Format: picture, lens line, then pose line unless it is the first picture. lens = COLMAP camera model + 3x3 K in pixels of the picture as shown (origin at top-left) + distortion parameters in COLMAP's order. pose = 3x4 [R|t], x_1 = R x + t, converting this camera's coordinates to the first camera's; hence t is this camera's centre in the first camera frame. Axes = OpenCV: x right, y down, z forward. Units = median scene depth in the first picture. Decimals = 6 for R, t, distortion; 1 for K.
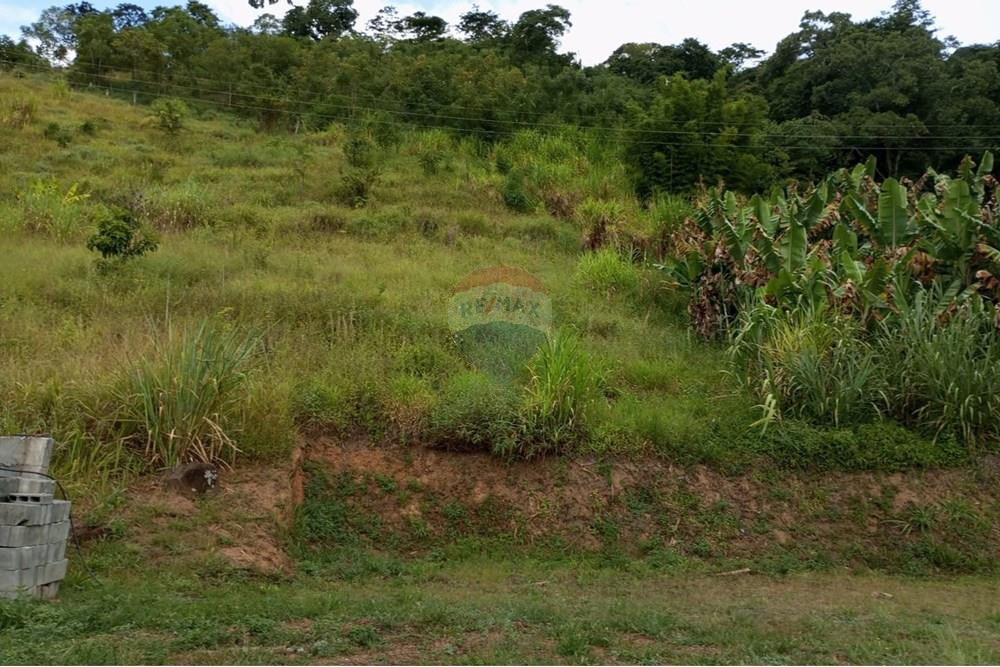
lens RADIAL K [[829.0, 0, 497.1], [0, 829.0, 335.6], [0, 0, 1]] dist [0.059231, -0.072907]
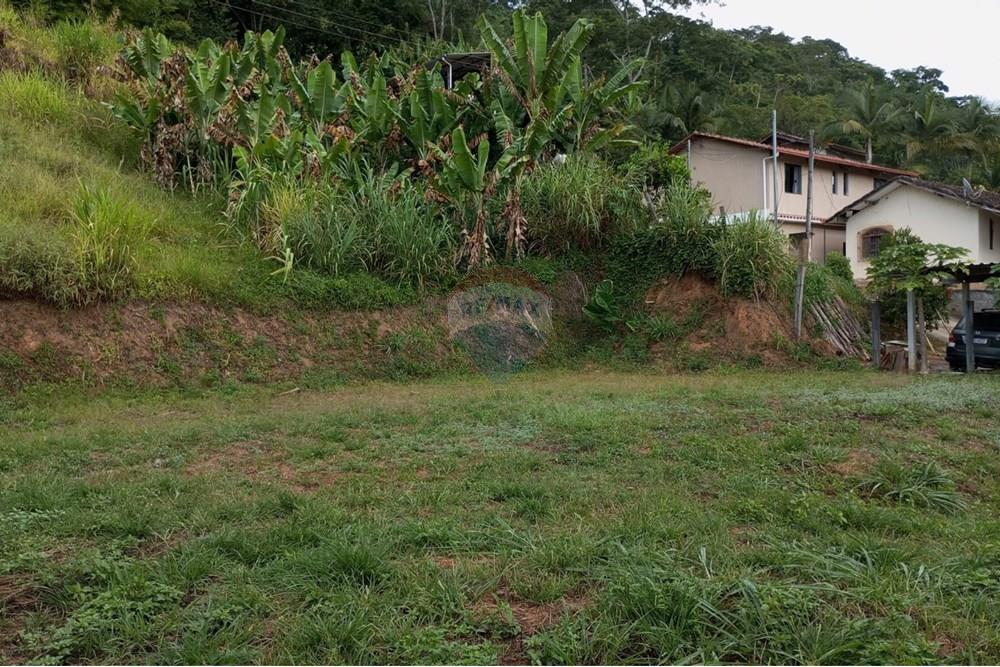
lens RADIAL K [[830.4, 0, 497.0], [0, 830.4, 330.1], [0, 0, 1]] dist [0.063264, -0.081399]
pose [[0.708909, -0.038169, 0.704266, -0.324677], [-0.090833, 0.985278, 0.144831, -0.015304], [-0.699426, -0.166642, 0.695006, -0.064322]]
